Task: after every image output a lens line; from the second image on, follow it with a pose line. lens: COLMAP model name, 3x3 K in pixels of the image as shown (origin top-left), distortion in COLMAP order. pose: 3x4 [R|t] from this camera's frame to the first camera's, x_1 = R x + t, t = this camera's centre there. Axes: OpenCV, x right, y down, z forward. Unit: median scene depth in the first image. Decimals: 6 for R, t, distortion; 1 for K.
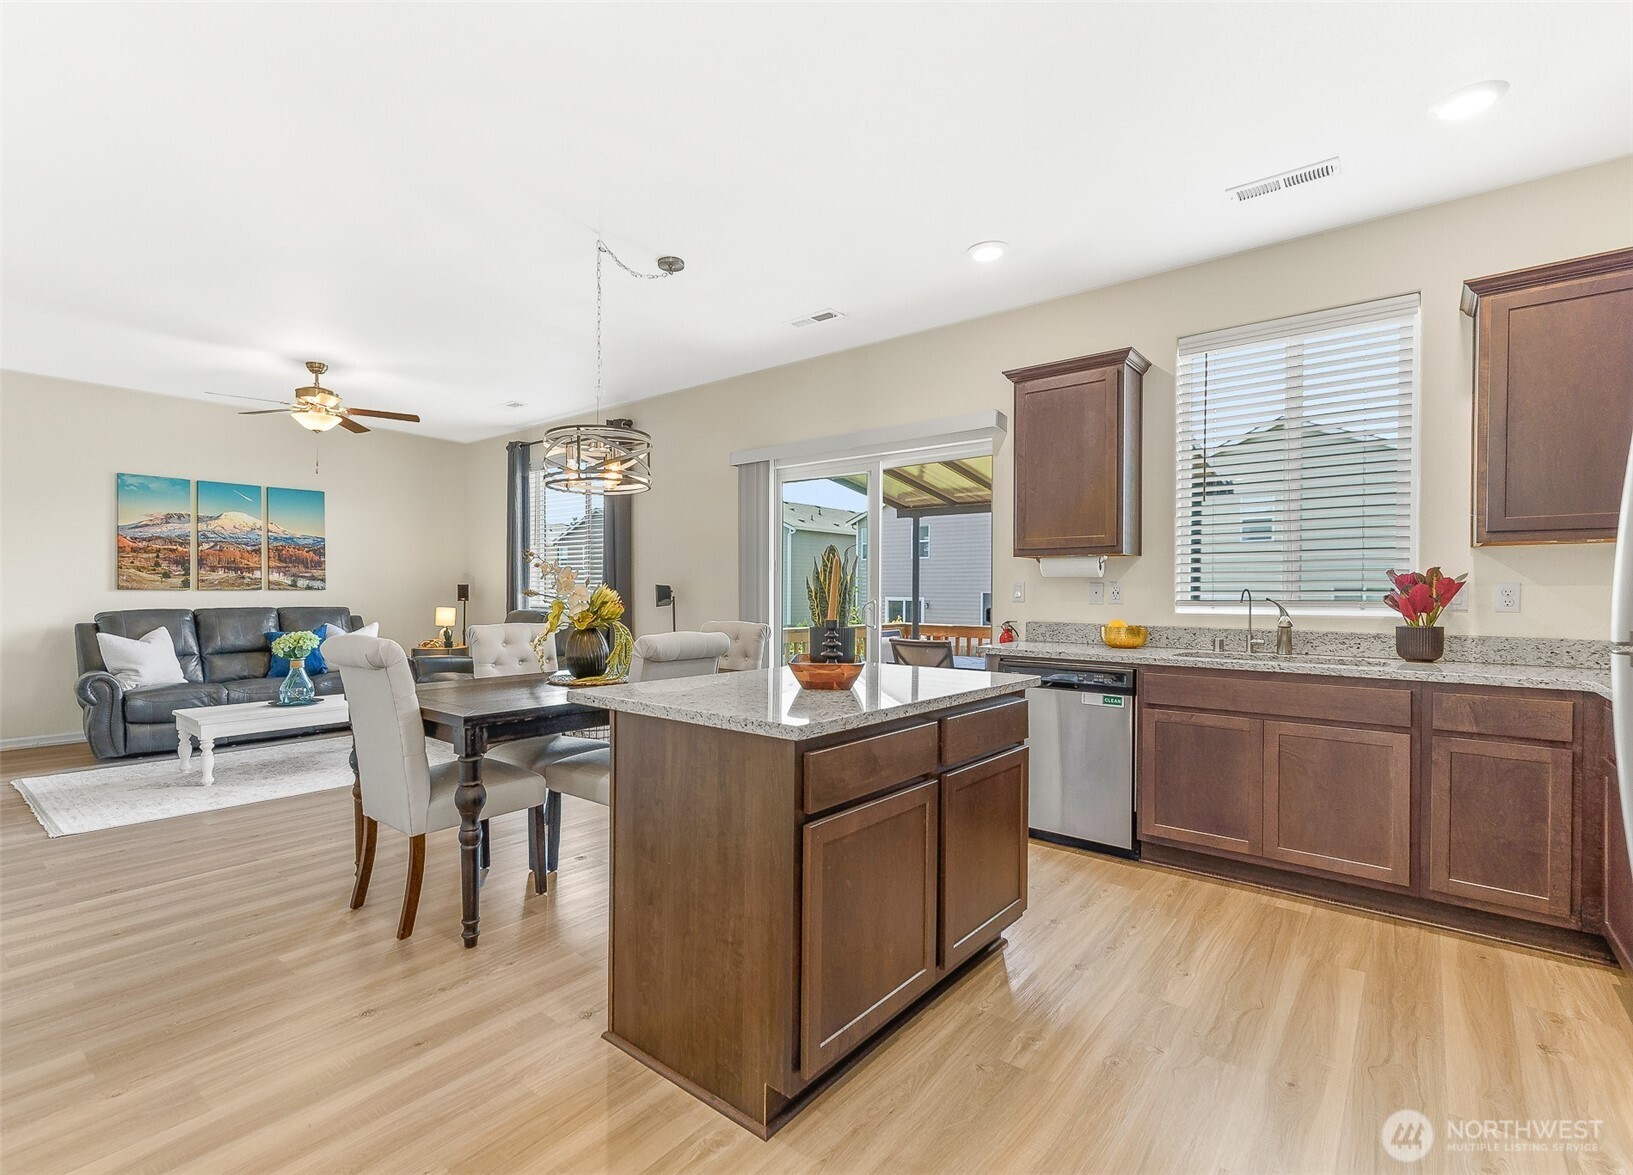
lens RADIAL K [[760.8, 0, 773.4], [0, 760.8, 598.5], [0, 0, 1]] dist [0.021579, -0.000217]
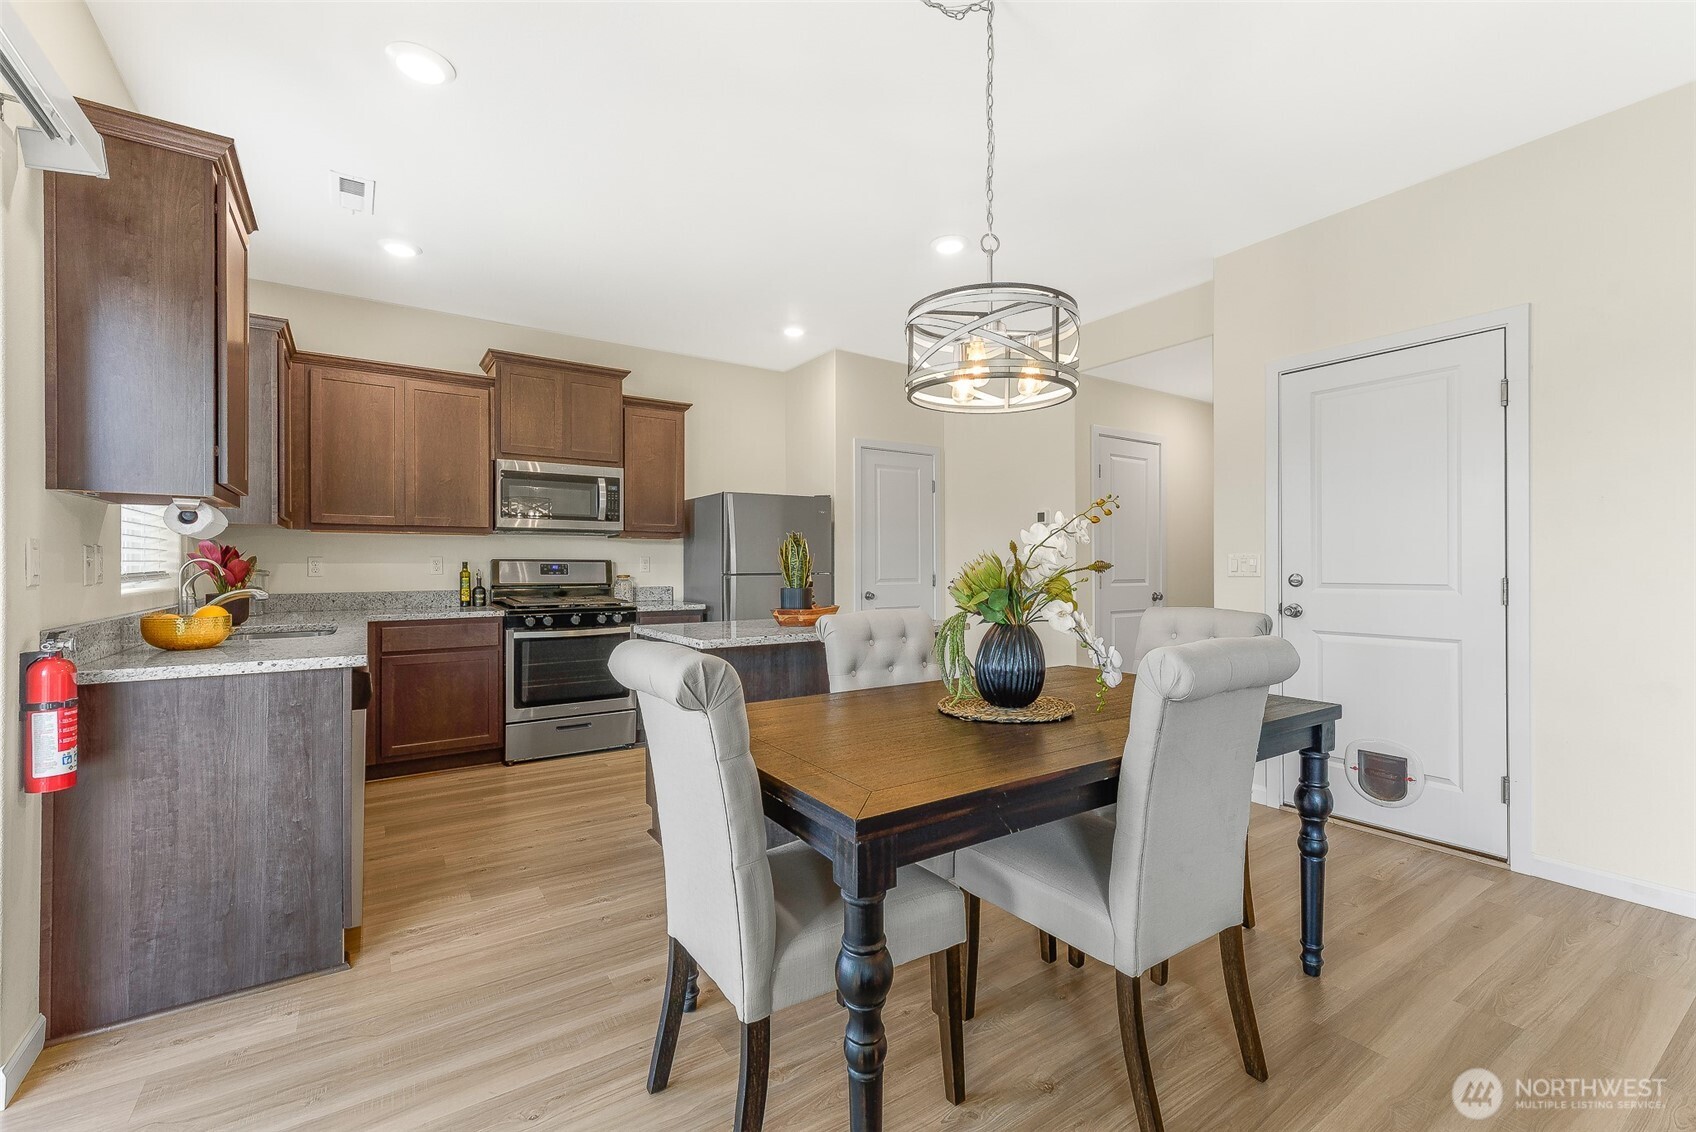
lens RADIAL K [[728.7, 0, 859.3], [0, 728.7, 567.1], [0, 0, 1]] dist [0.010917, -0.000493]
pose [[-0.963688, -0.003803, 0.267004, -0.320830], [0.000223, 0.999887, 0.015046, -0.019015], [-0.267031, 0.014559, -0.963578, 1.801698]]
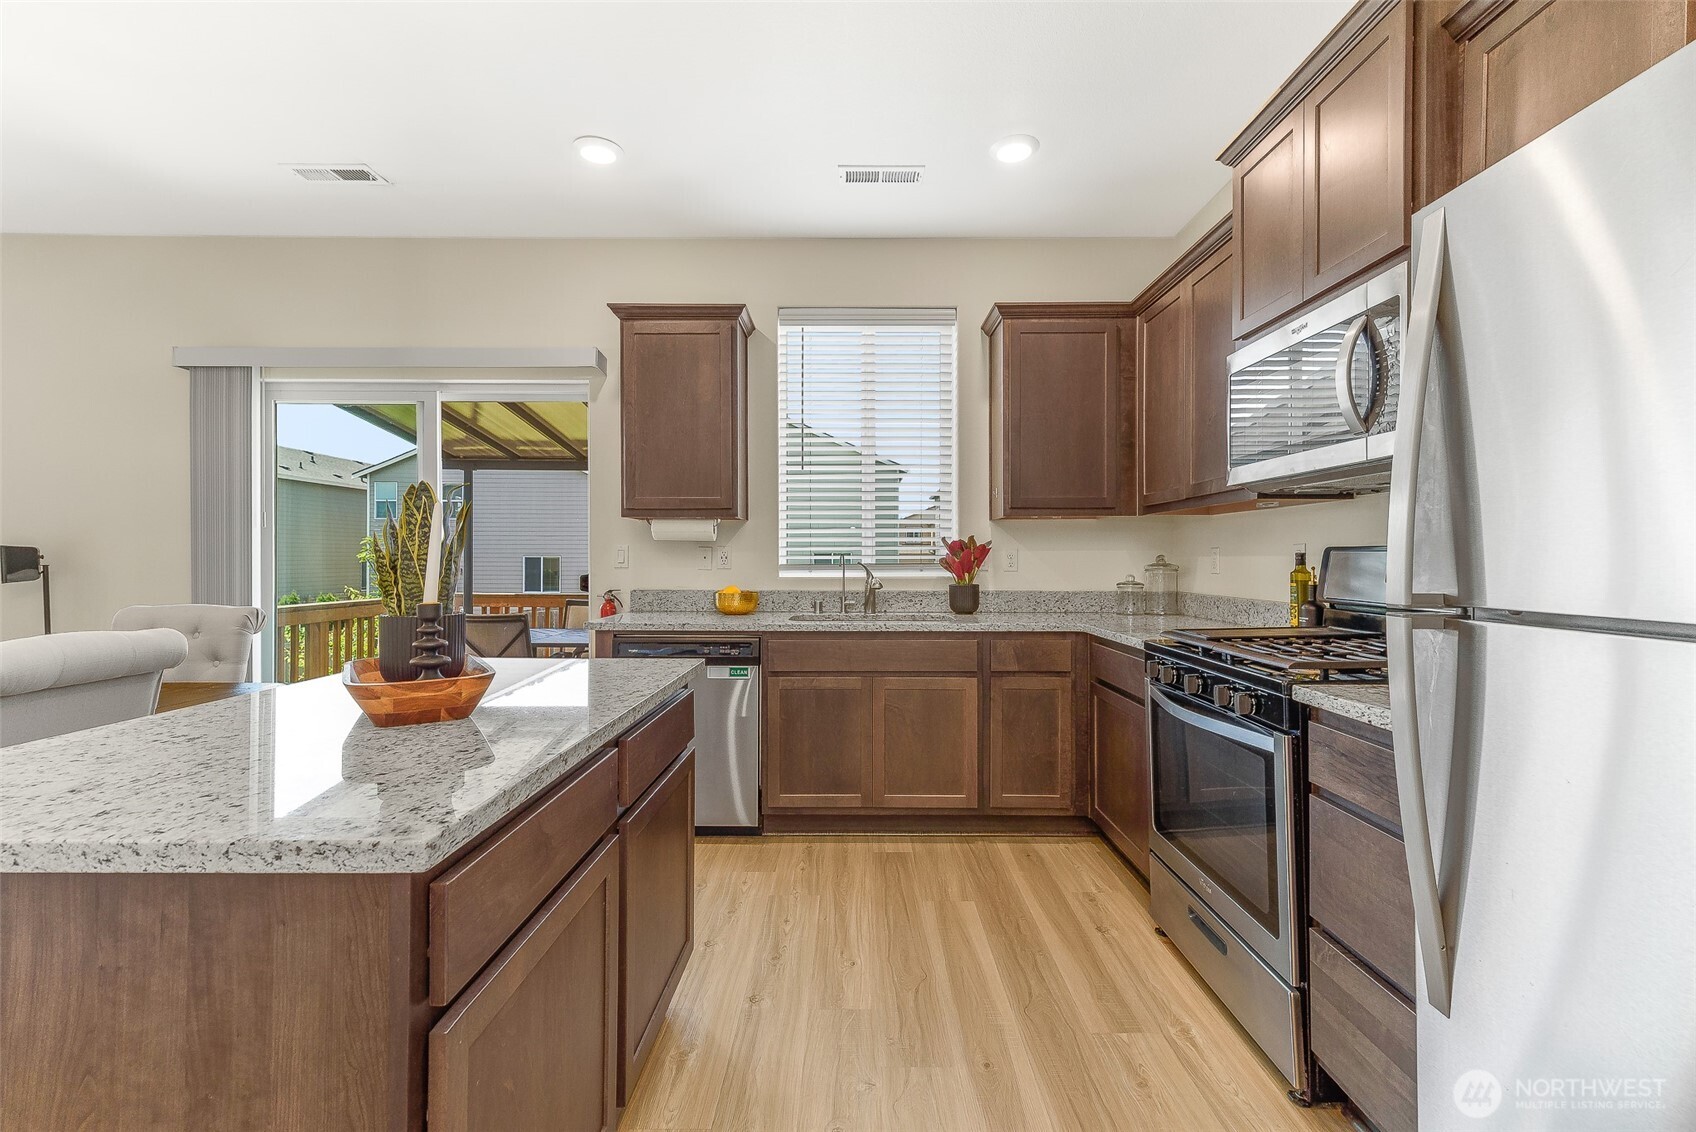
lens RADIAL K [[728.7, 0, 848.7], [0, 728.7, 557.8], [0, 0, 1]] dist [0.010917, -0.000493]
pose [[0.767610, -0.003944, 0.640905, -0.030148], [0.007931, 0.999963, -0.003346, -0.003461], [-0.640868, 0.007652, 0.767613, 0.248053]]
